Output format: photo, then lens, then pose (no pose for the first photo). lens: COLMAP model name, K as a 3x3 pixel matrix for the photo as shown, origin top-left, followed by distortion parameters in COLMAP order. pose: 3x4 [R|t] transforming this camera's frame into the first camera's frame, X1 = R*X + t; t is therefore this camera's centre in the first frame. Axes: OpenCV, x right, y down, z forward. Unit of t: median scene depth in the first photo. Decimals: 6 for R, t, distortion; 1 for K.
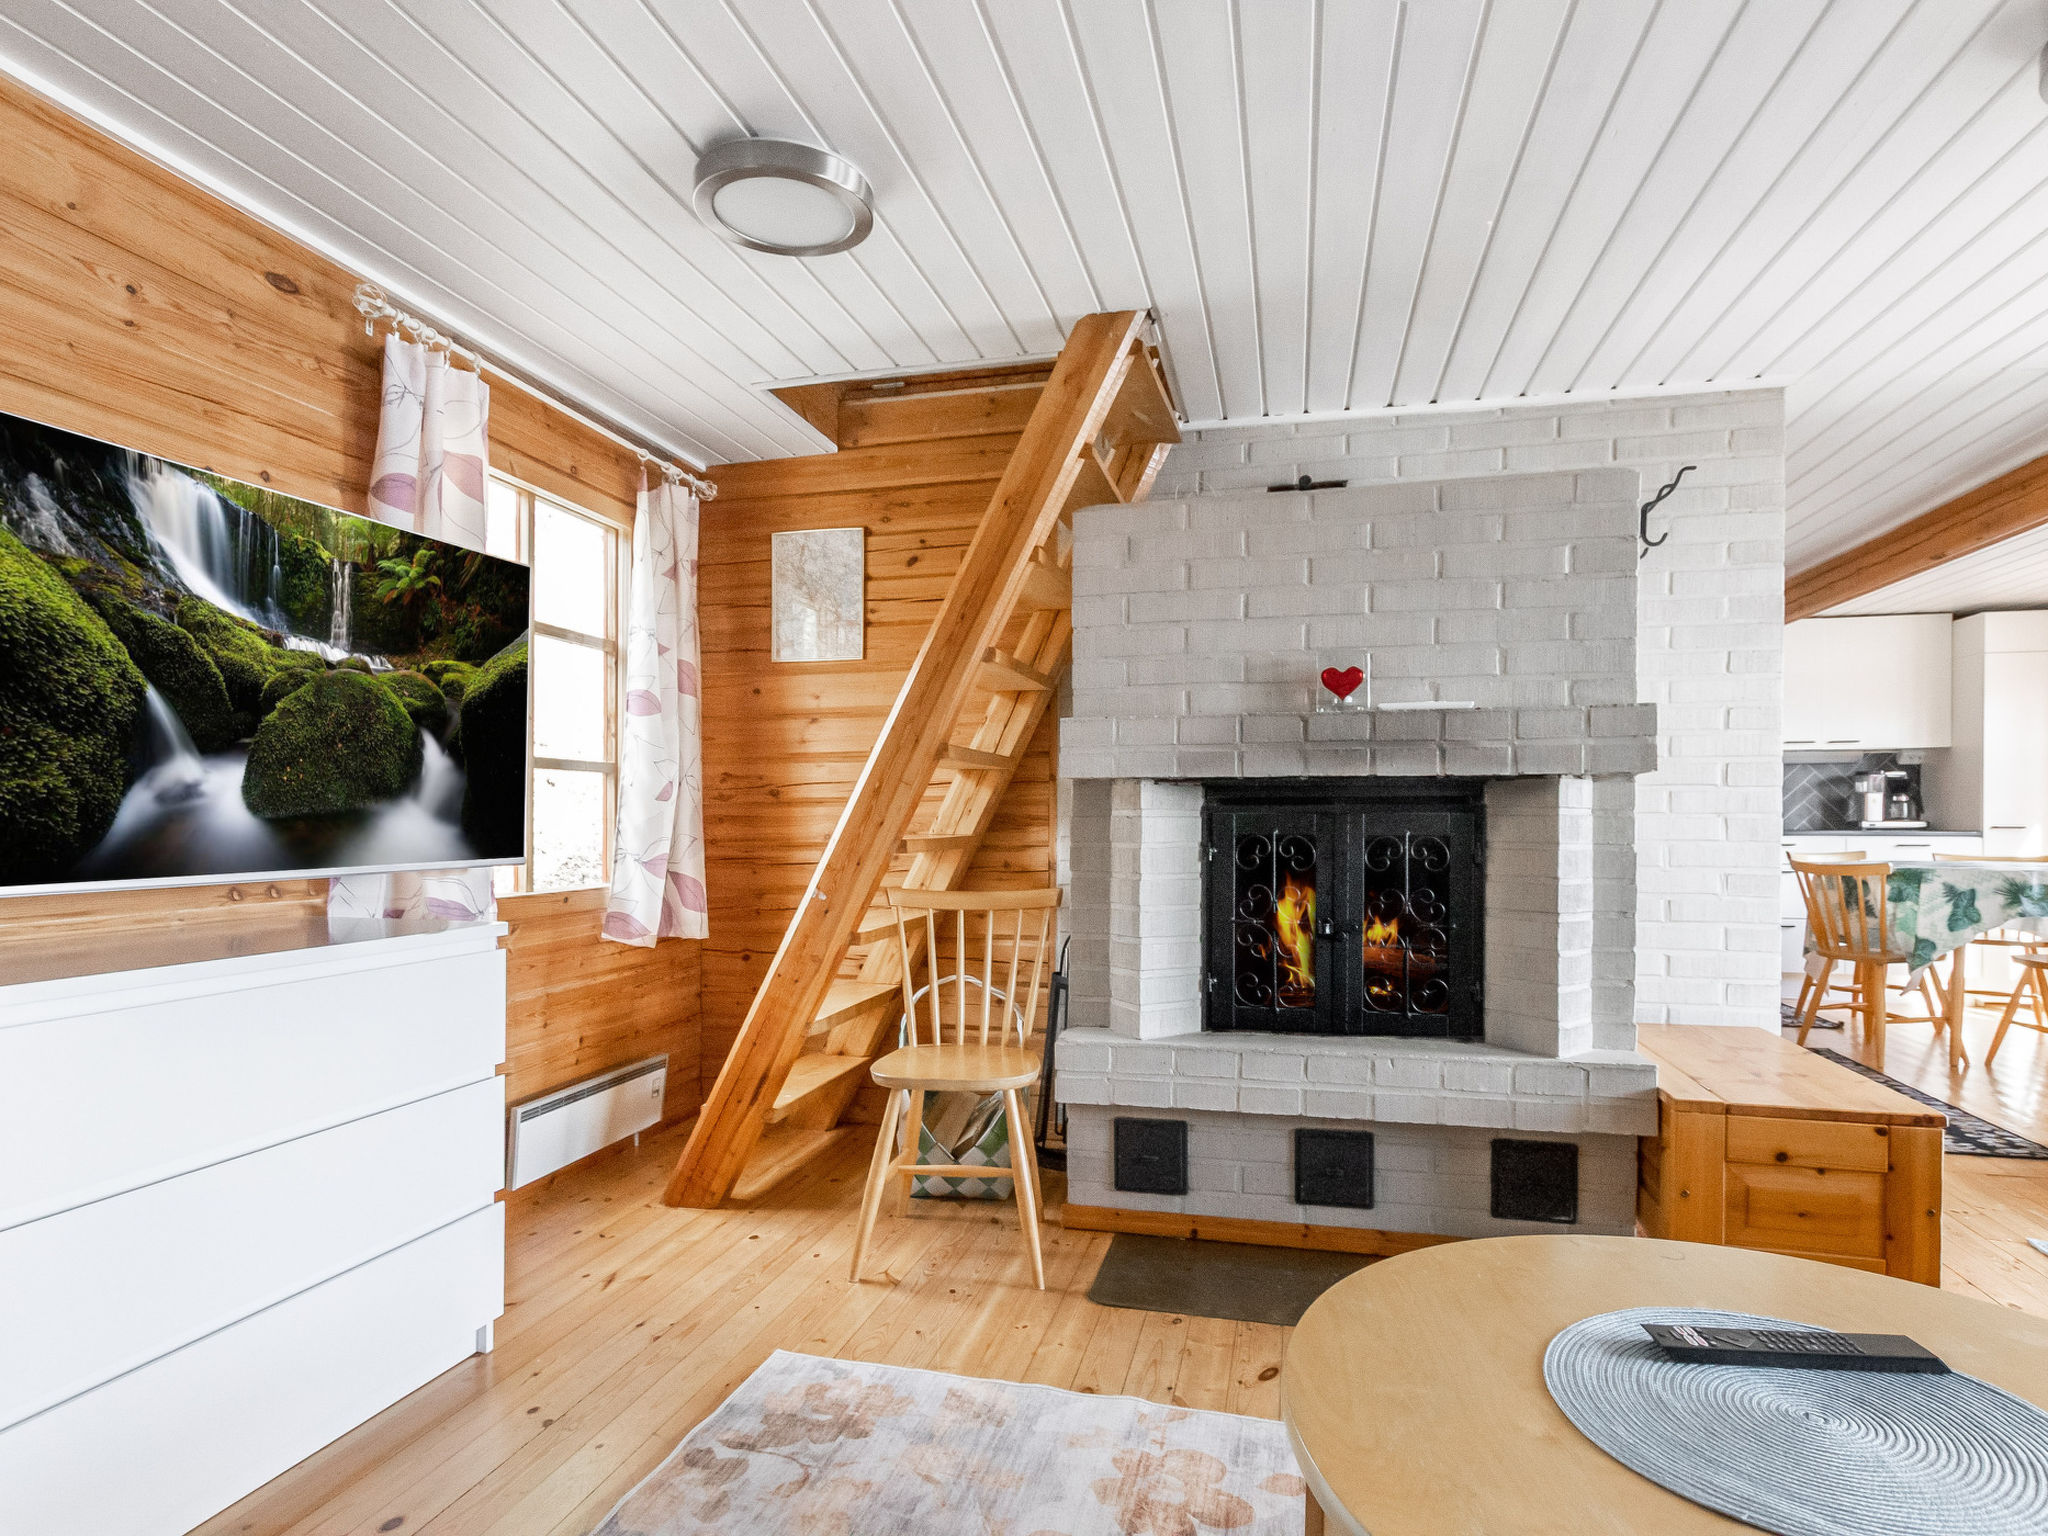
lens RADIAL K [[1066.9, 0, 999.3], [0, 1066.9, 845.9], [0, 0, 1]] dist [-0.015723, 0.001319]
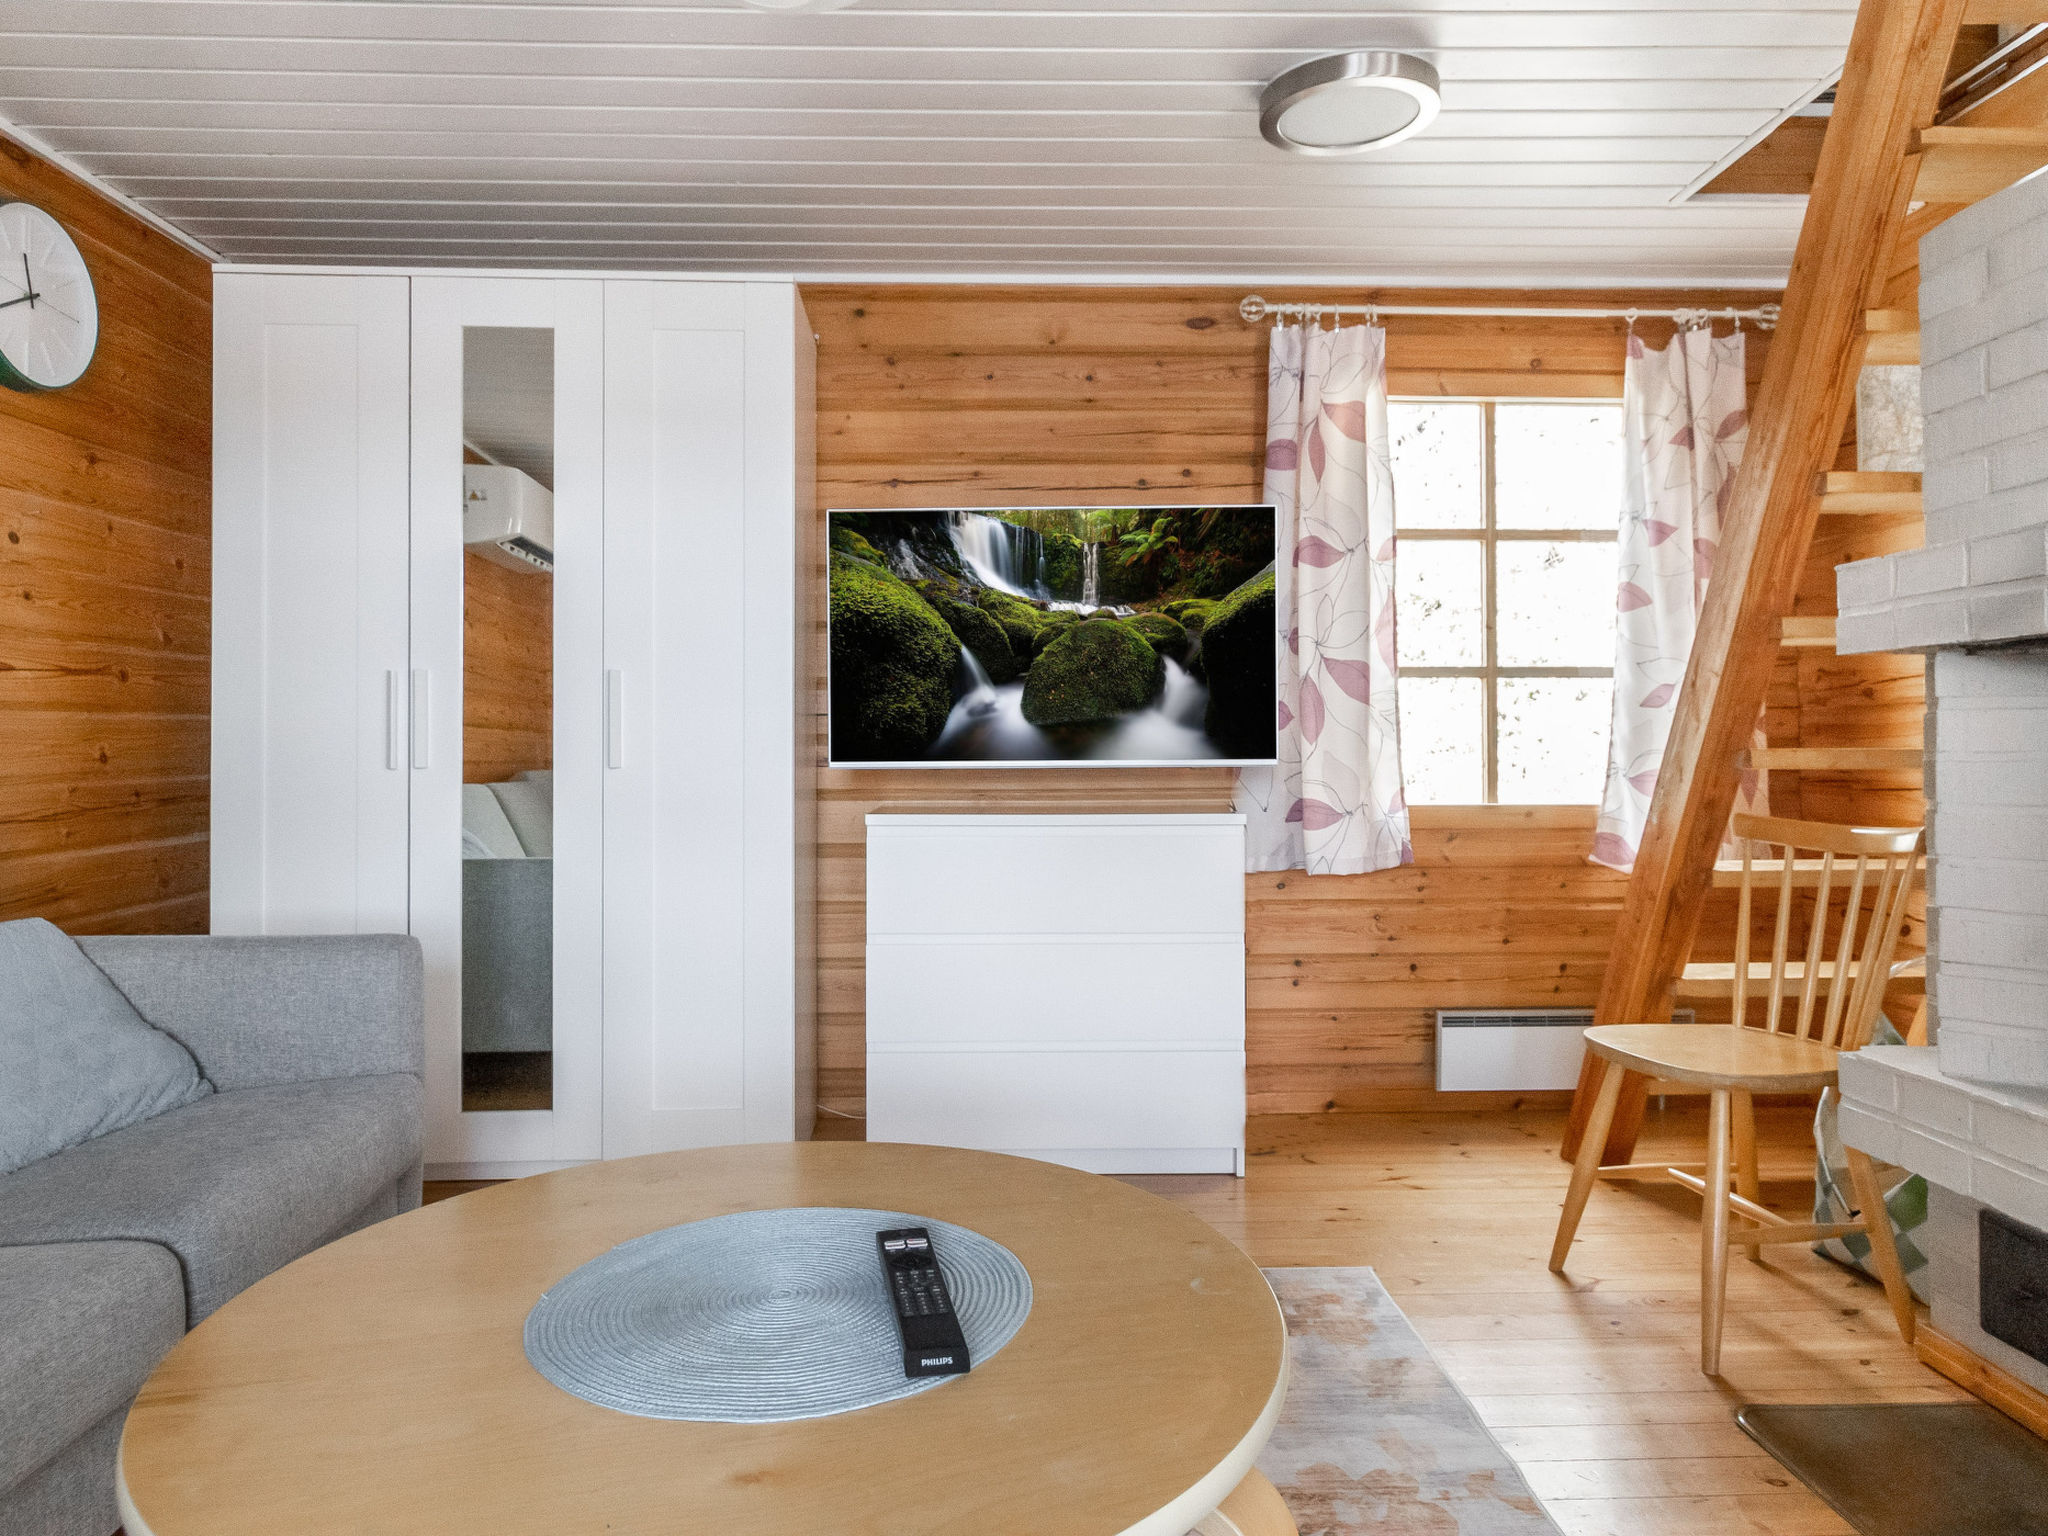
lens RADIAL K [[1277.5, 0, 1027.5], [0, 1277.5, 755.7], [0, 0, 1]] dist [-0.029663, 0.002959]
pose [[0.296447, 0.007494, -0.955020, 0.959309], [-0.024104, 0.999709, 0.000363, 0.016362], [0.954745, 0.022912, 0.296541, 0.407435]]
